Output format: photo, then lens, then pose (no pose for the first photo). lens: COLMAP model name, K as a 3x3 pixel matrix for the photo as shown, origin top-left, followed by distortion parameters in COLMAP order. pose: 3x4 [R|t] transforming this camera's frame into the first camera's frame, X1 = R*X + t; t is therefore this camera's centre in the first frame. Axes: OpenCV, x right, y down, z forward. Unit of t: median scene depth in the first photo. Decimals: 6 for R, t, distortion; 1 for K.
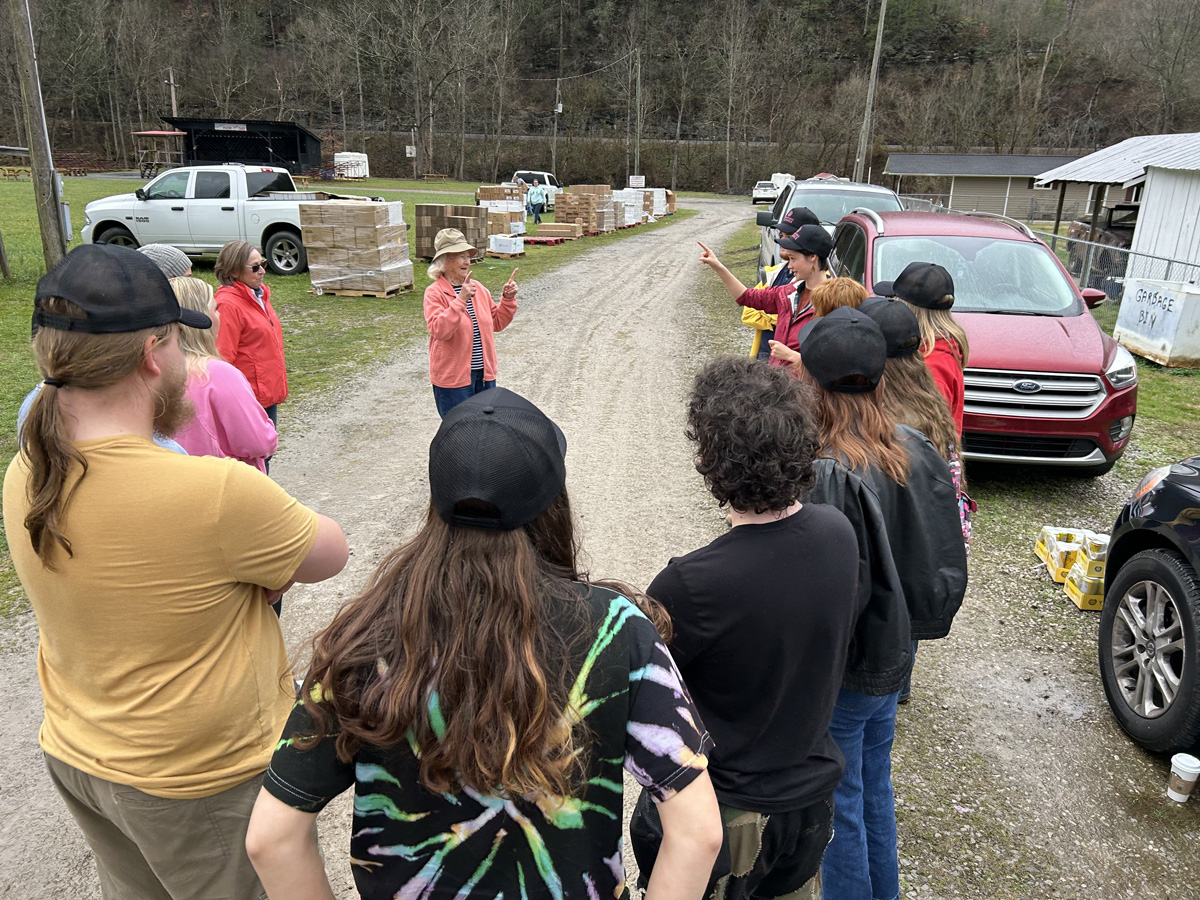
lens RADIAL K [[889.0, 0, 600.0], [0, 889.0, 450.0], [0, 0, 1]] dist [0.074623, -0.081941]
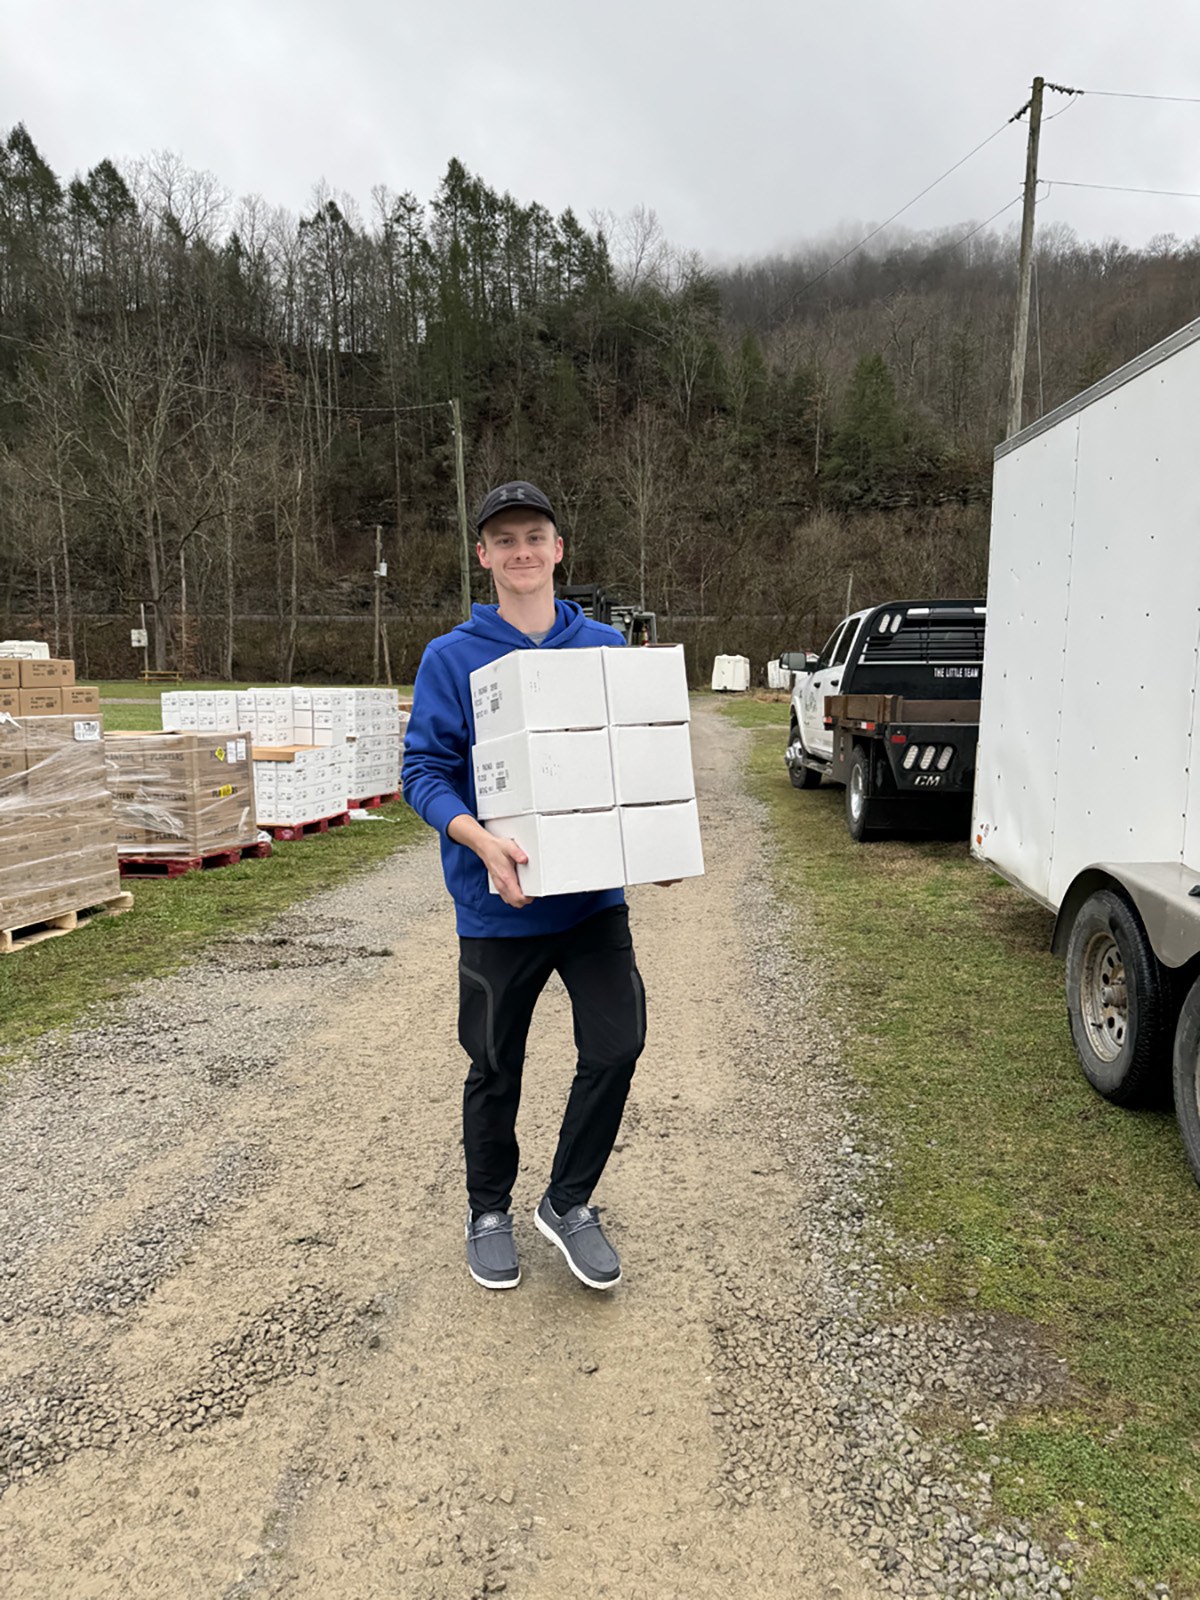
lens RADIAL K [[1112.4, 0, 600.0], [0, 1112.4, 800.0], [0, 0, 1]] dist [0.080891, -0.069958]
pose [[0.994778, -0.042393, 0.092844, 0.028448], [0.058535, 0.982159, -0.178712, -0.059426], [-0.083611, 0.183213, 0.979511, 0.212061]]
